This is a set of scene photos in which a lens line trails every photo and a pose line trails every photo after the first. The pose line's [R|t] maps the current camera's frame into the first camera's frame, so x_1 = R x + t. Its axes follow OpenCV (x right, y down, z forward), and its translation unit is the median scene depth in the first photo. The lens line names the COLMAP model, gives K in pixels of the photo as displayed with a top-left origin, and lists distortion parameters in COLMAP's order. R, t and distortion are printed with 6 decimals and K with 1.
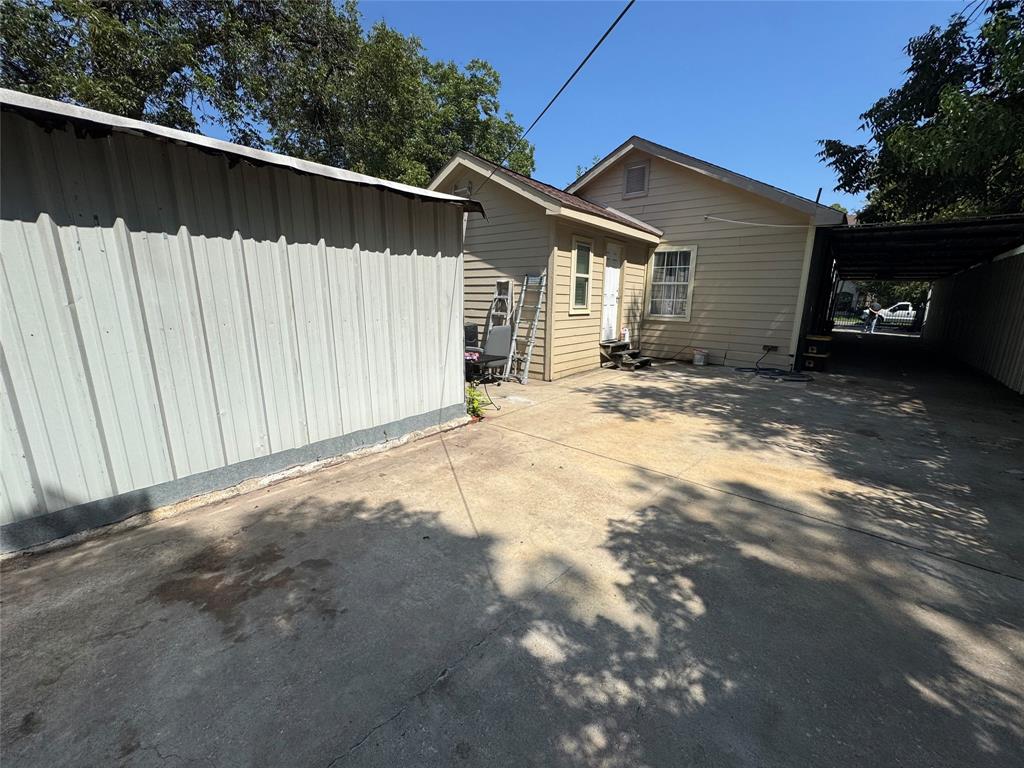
lens RADIAL K [[406.9, 0, 515.8], [0, 406.9, 383.2], [0, 0, 1]] dist [-0.002137, -0.000123]
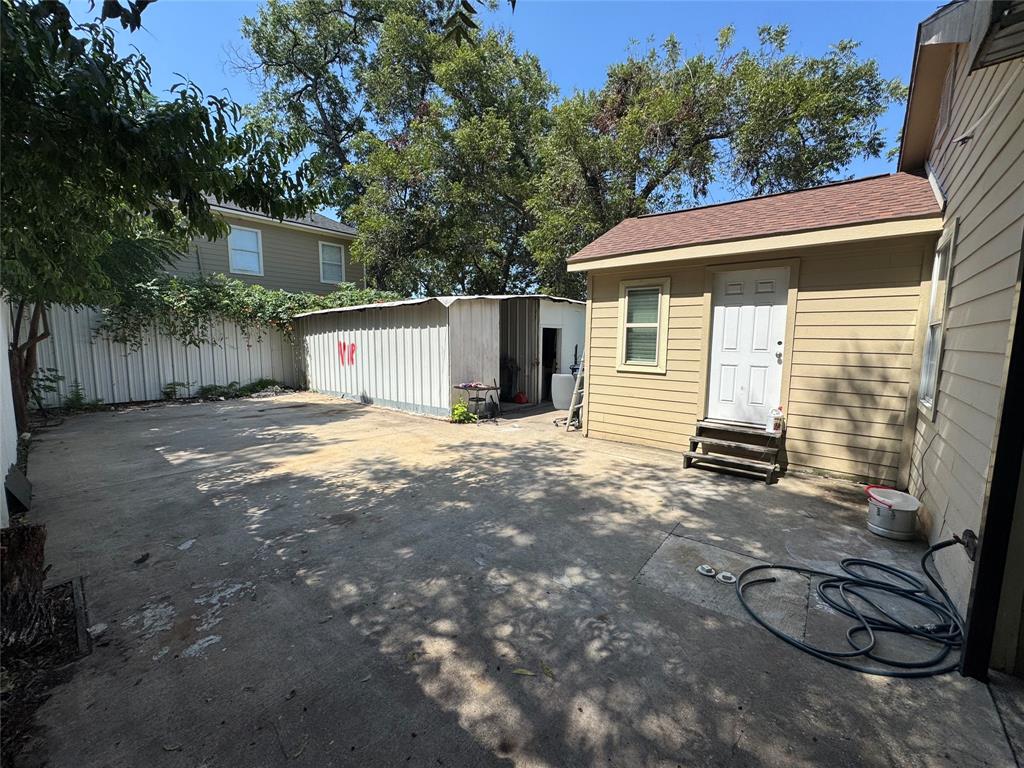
lens RADIAL K [[406.9, 0, 513.5], [0, 406.9, 387.3], [0, 0, 1]] dist [-0.002137, -0.000123]
pose [[0.003008, 0.100020, -0.994981, 1.489705], [-0.223152, 0.969962, 0.096831, -0.250157], [0.974779, 0.221741, 0.025238, 1.144112]]
